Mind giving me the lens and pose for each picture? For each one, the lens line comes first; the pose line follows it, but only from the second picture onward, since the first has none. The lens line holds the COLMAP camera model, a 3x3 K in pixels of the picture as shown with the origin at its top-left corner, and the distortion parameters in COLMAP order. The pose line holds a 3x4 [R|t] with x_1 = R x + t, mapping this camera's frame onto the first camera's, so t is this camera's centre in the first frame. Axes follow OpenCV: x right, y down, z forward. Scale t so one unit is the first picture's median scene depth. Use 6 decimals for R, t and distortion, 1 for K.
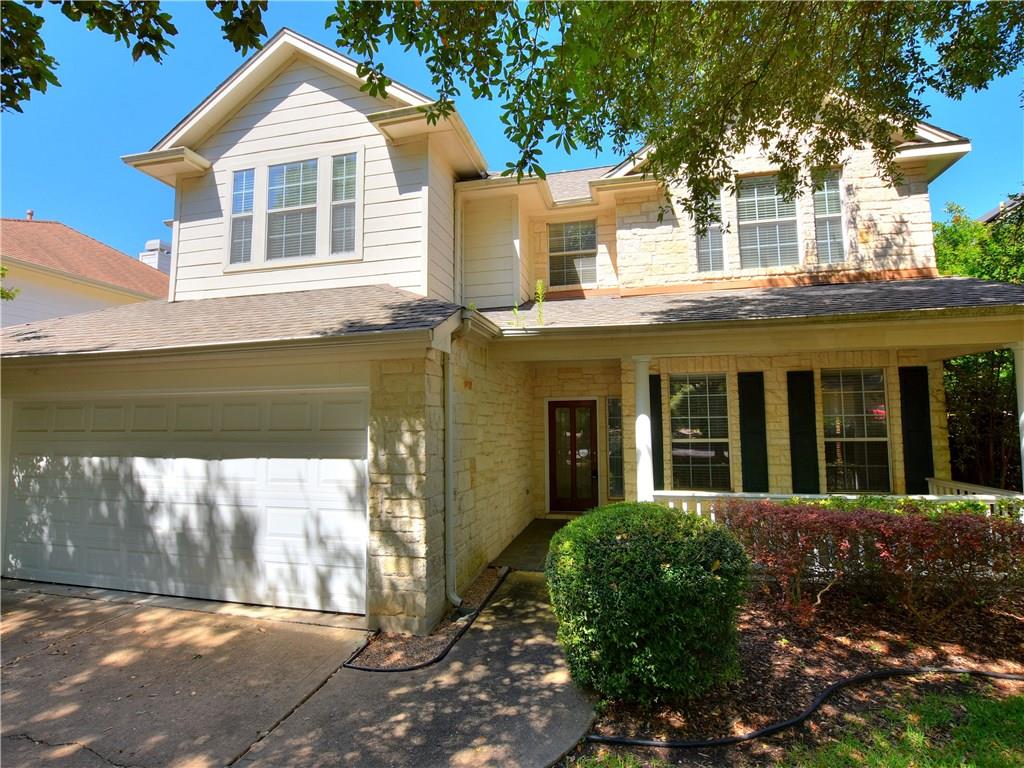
lens RADIAL K [[507.8, 0, 517.6], [0, 507.8, 389.1], [0, 0, 1]] dist [-0.037554, 0.003677]
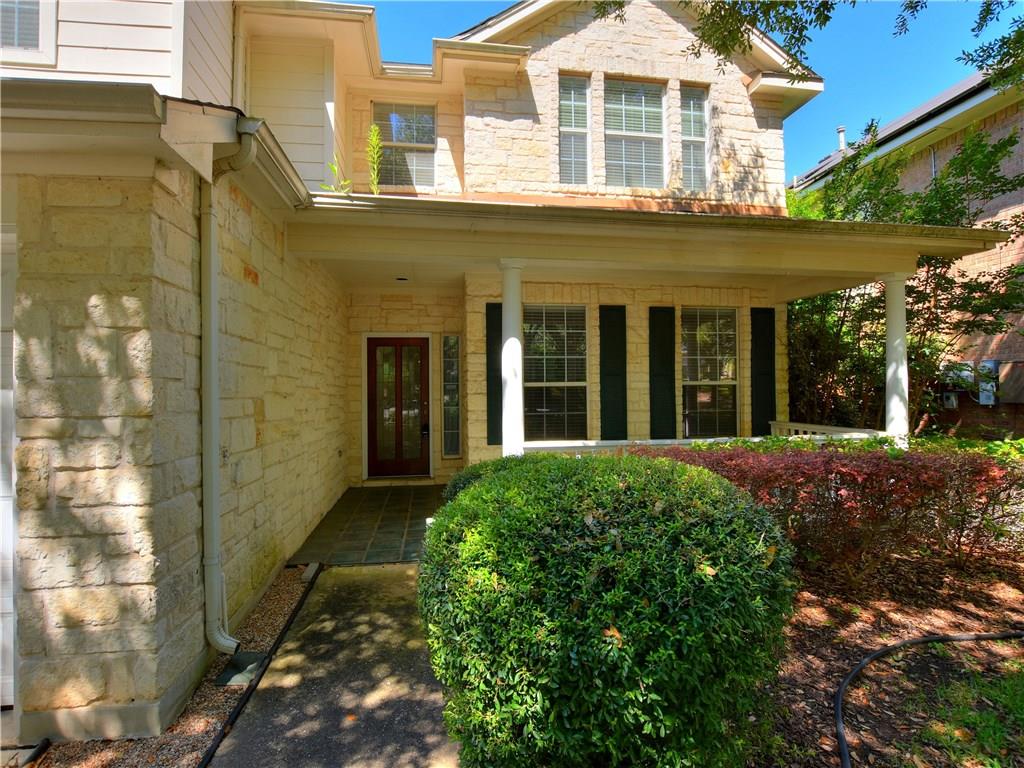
lens RADIAL K [[507.8, 0, 513.9], [0, 507.8, 382.1], [0, 0, 1]] dist [-0.037554, 0.003677]
pose [[0.929887, 0.003368, 0.367830, -0.020197], [-0.023500, 0.998459, 0.050268, 0.062152], [-0.367094, -0.055388, 0.928533, 0.254654]]
